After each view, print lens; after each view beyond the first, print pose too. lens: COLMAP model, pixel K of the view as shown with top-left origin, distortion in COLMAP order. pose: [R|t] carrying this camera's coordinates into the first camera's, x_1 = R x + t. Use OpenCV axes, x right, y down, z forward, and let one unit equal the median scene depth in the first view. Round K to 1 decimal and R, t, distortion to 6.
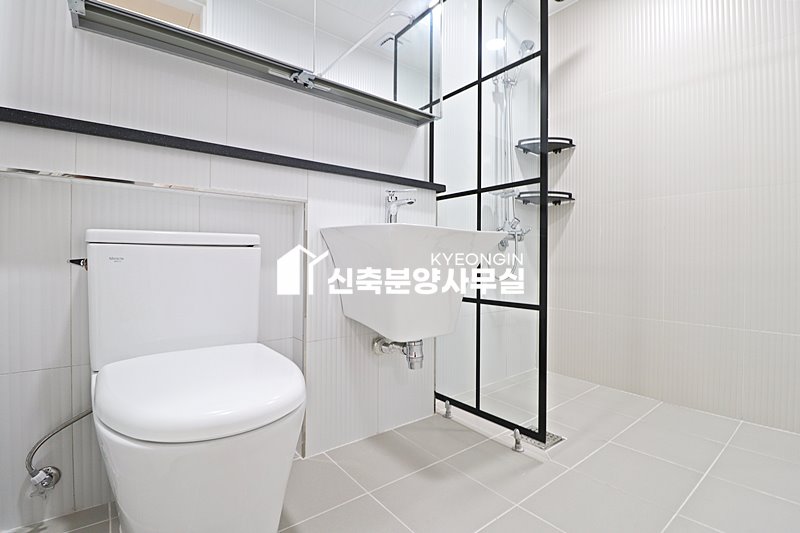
lens RADIAL K [[370.3, 0, 400.0], [0, 370.3, 265.1], [0, 0, 1]] dist [-0.004890, -0.011435]
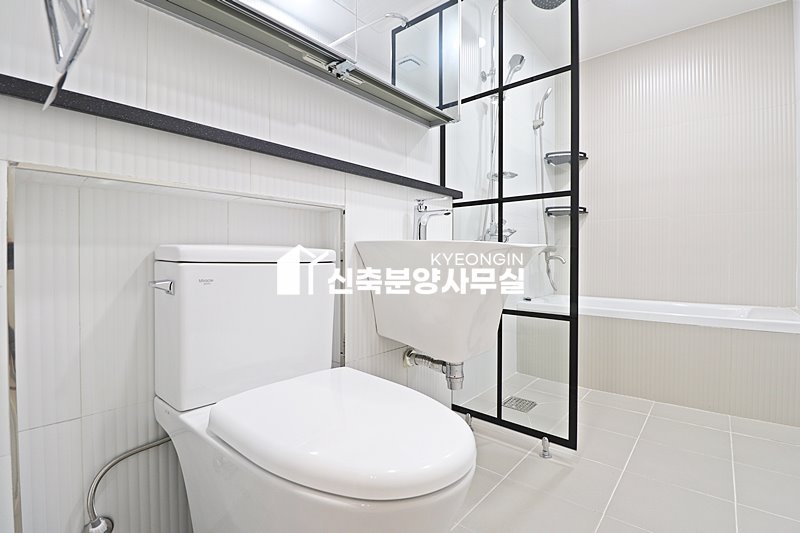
lens RADIAL K [[370.3, 0, 404.2], [0, 370.3, 263.0], [0, 0, 1]] dist [-0.004890, -0.011435]
pose [[0.978476, -0.002872, 0.206339, -0.241400], [-0.000829, 0.999840, 0.017846, -0.048668], [-0.206357, -0.017633, 0.978318, 0.082783]]
